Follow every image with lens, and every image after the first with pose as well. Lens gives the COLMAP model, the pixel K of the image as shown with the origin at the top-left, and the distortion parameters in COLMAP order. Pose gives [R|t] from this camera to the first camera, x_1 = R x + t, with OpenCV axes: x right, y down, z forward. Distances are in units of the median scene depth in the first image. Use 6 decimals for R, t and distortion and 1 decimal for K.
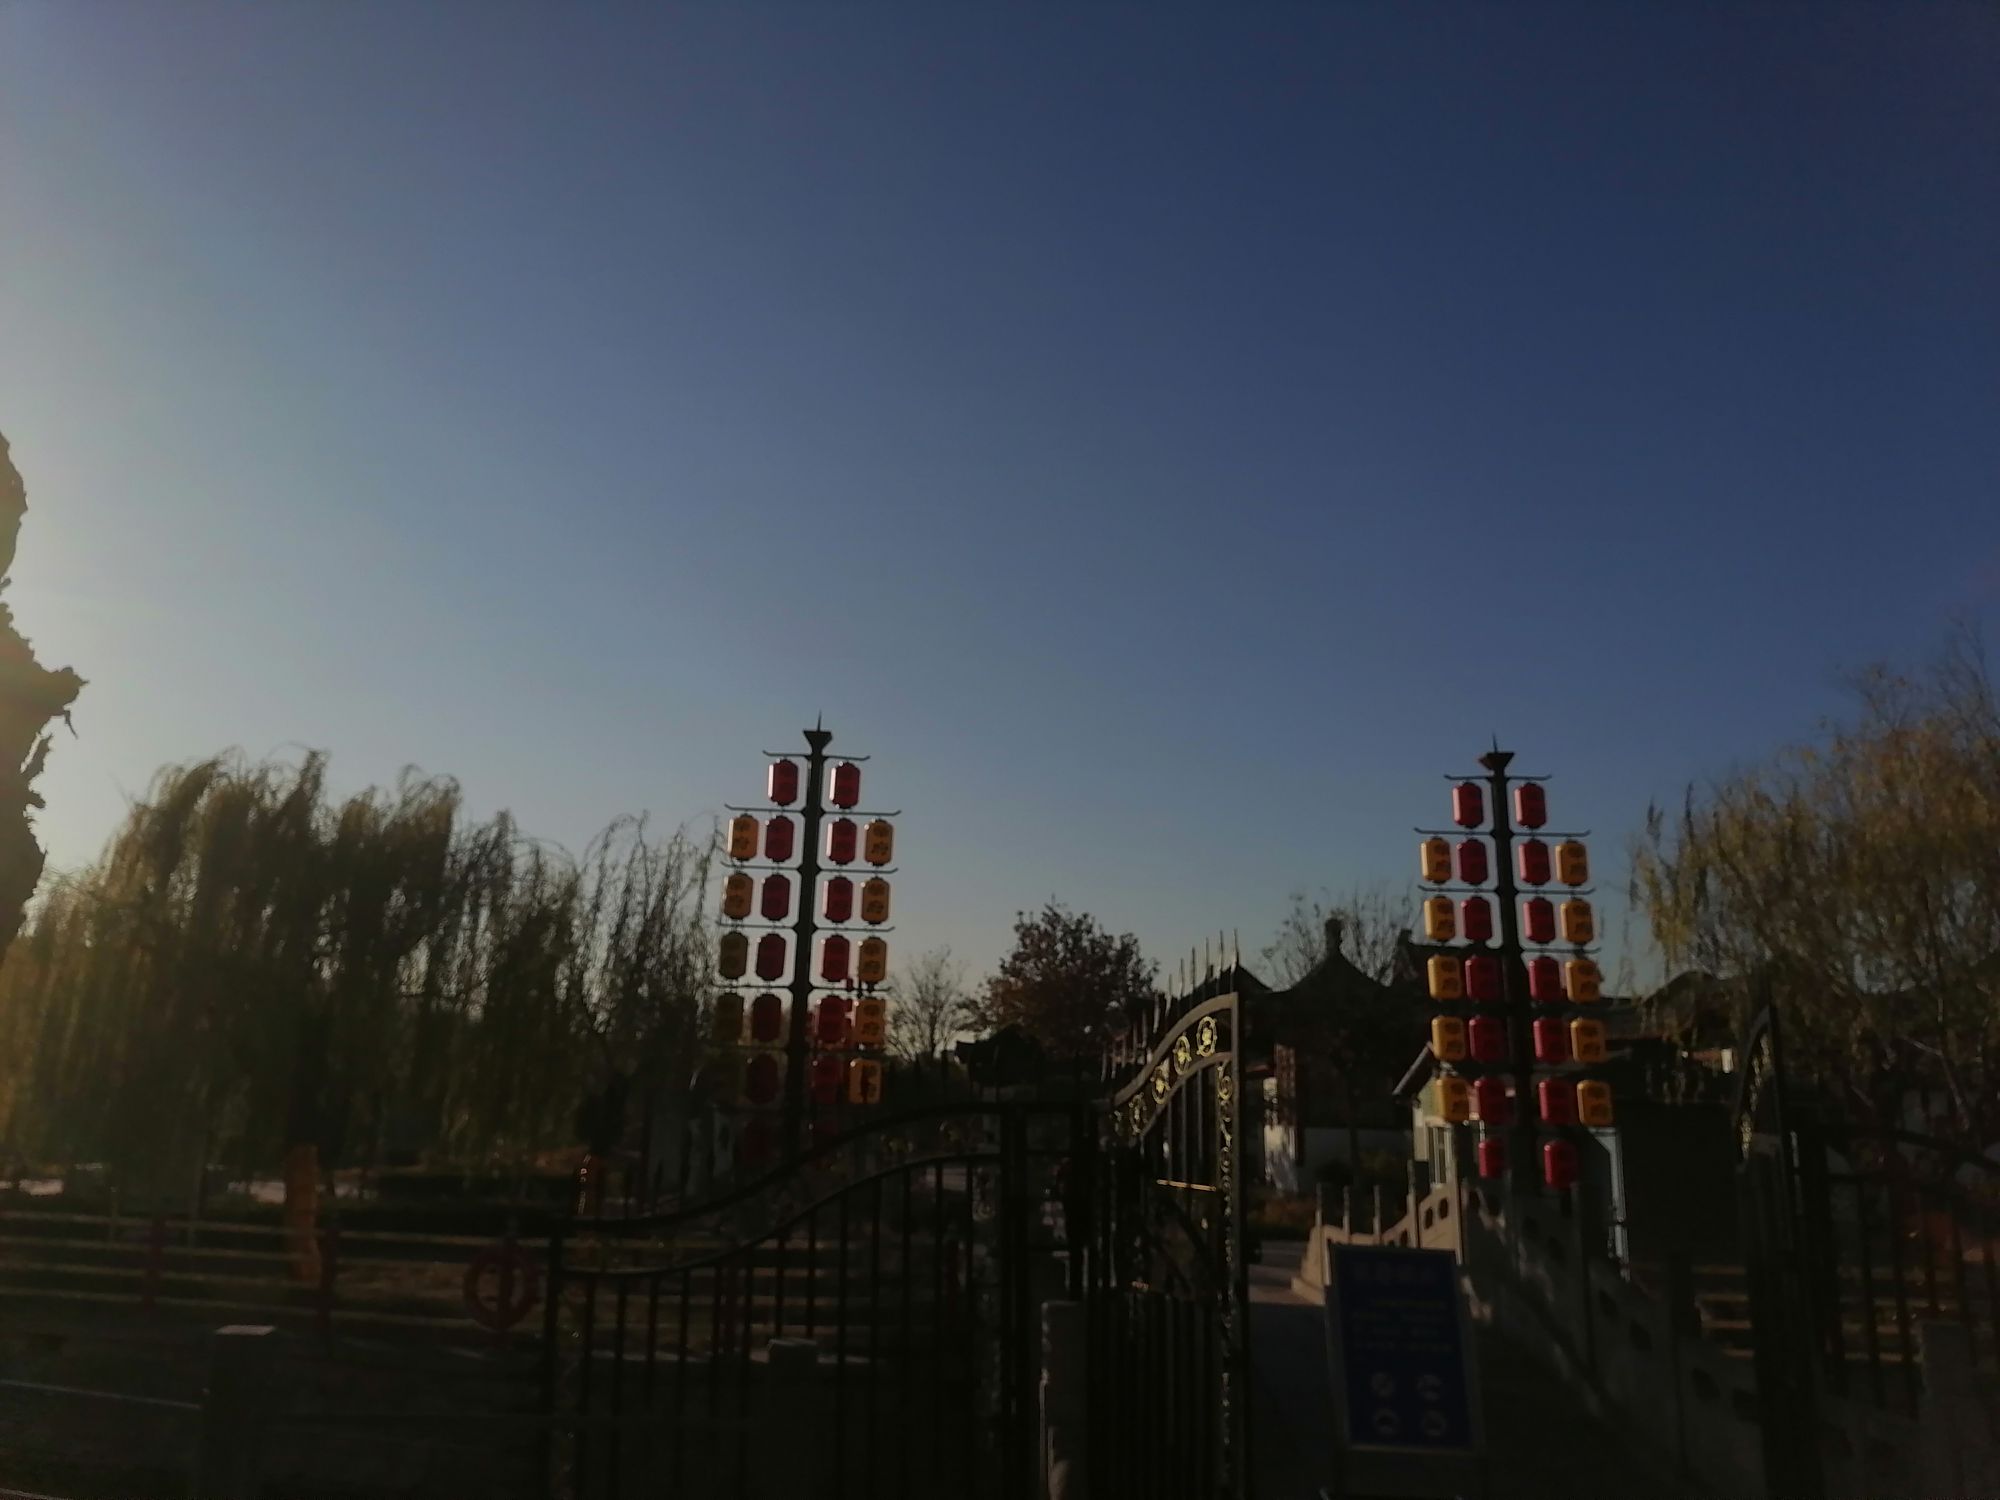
lens RADIAL K [[1510.2, 0, 1001.7], [0, 1510.2, 745.1], [0, 0, 1]] dist [0.038452, -0.015012]
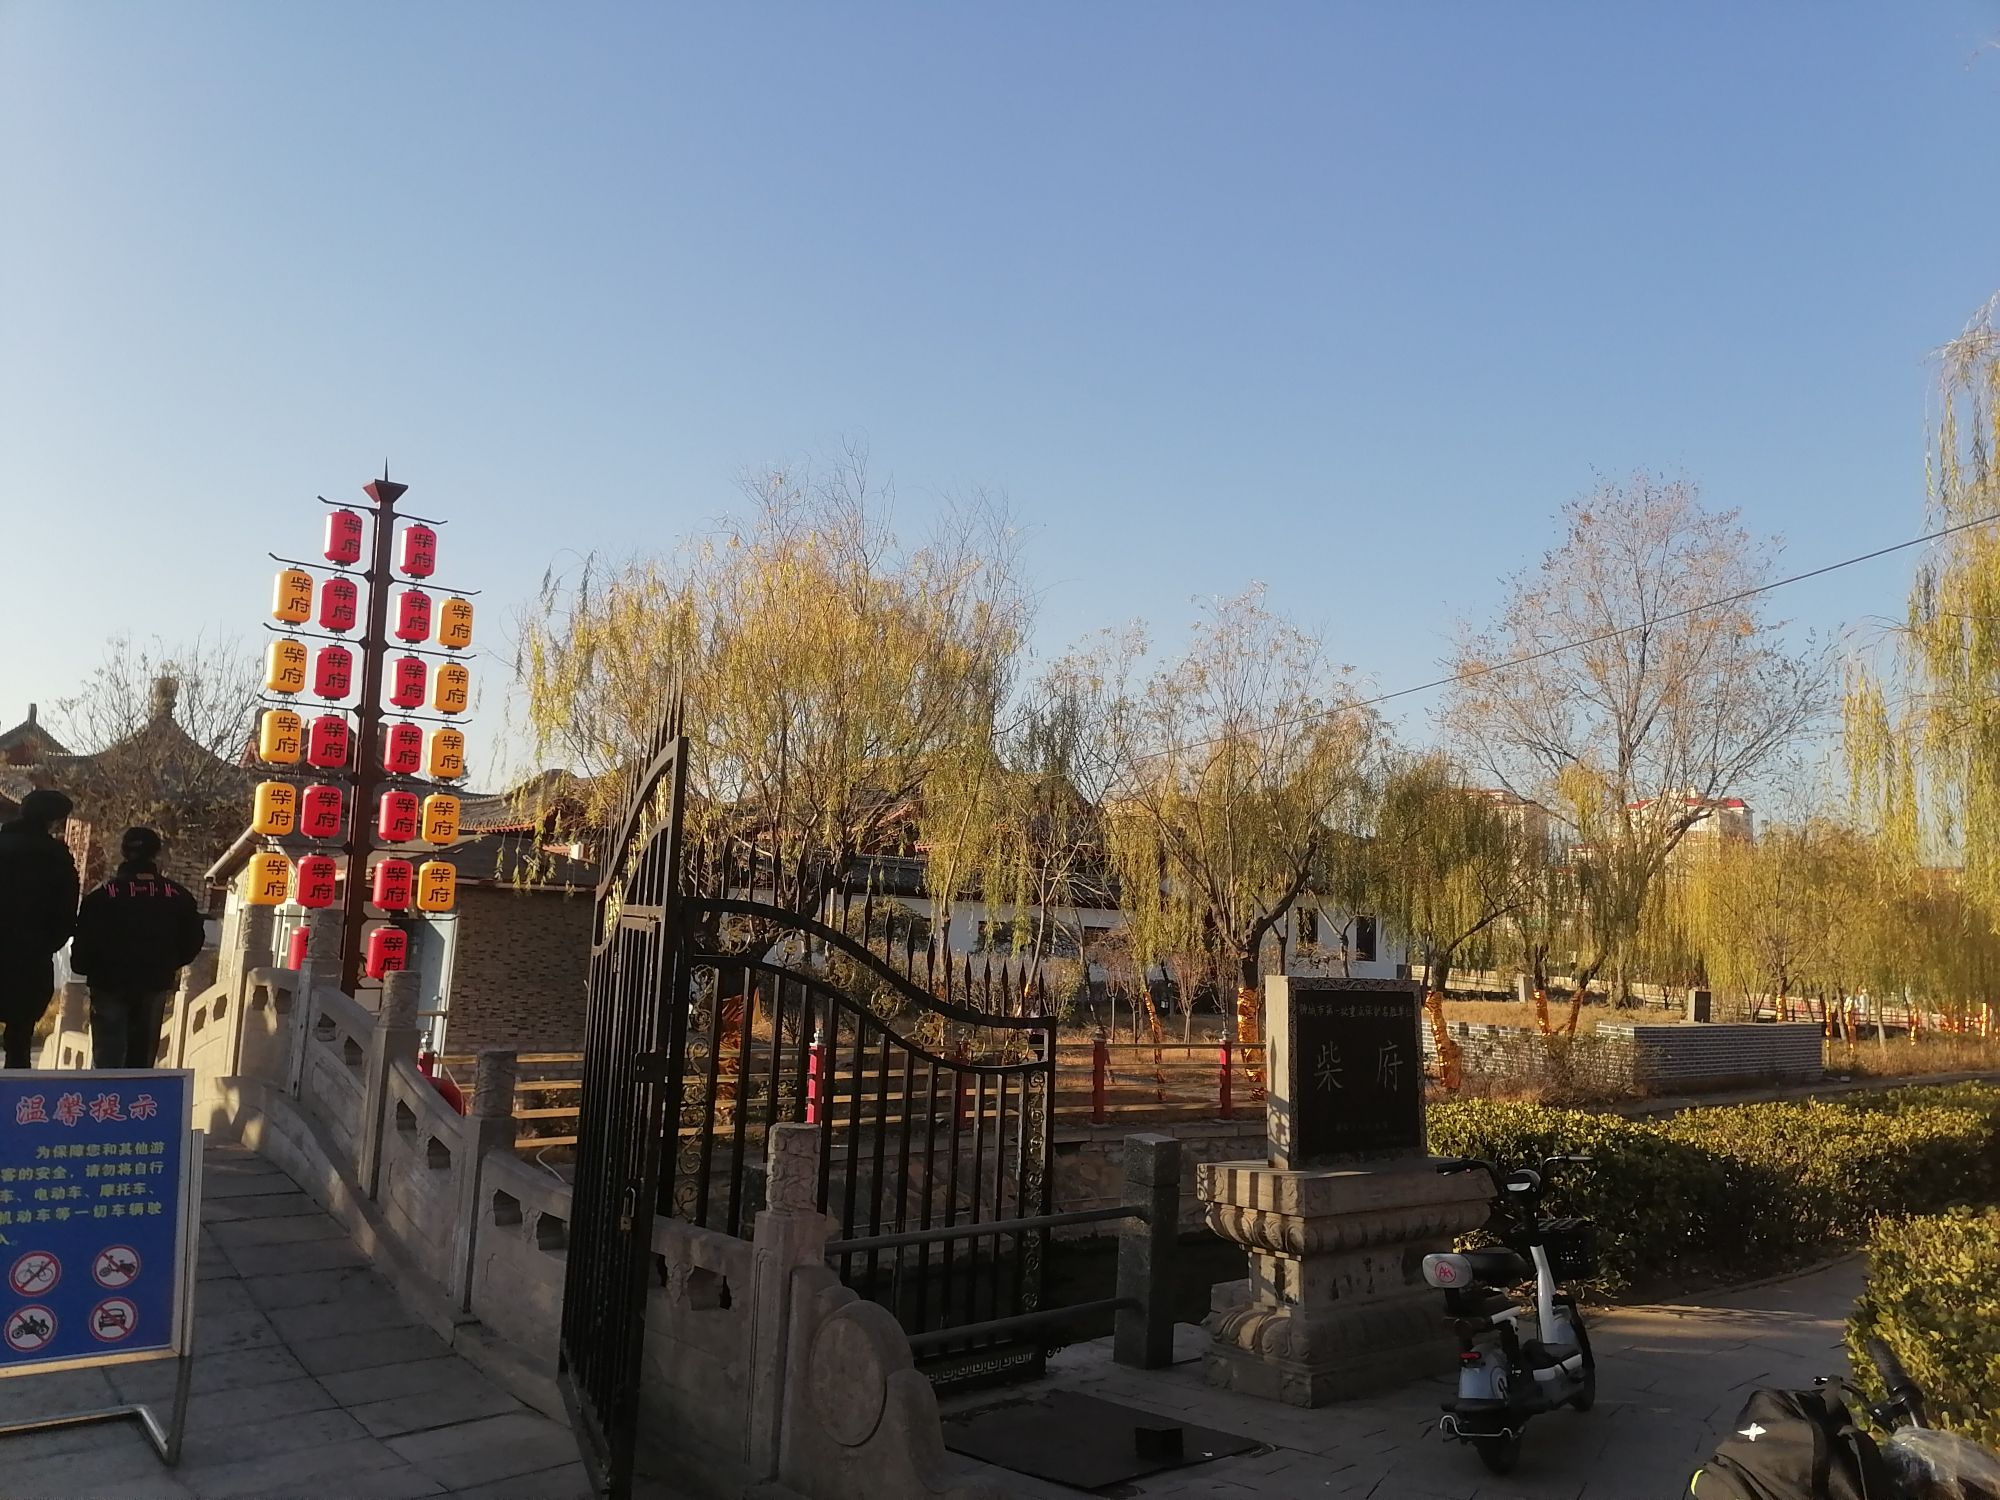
lens RADIAL K [[1510.2, 0, 996.8], [0, 1510.2, 737.6], [0, 0, 1]] dist [0.038452, -0.015012]
pose [[0.756999, 0.095664, 0.646375, 0.050179], [-0.175290, 0.982696, 0.059851, 0.035288], [-0.629465, -0.158610, 0.760669, 0.119377]]
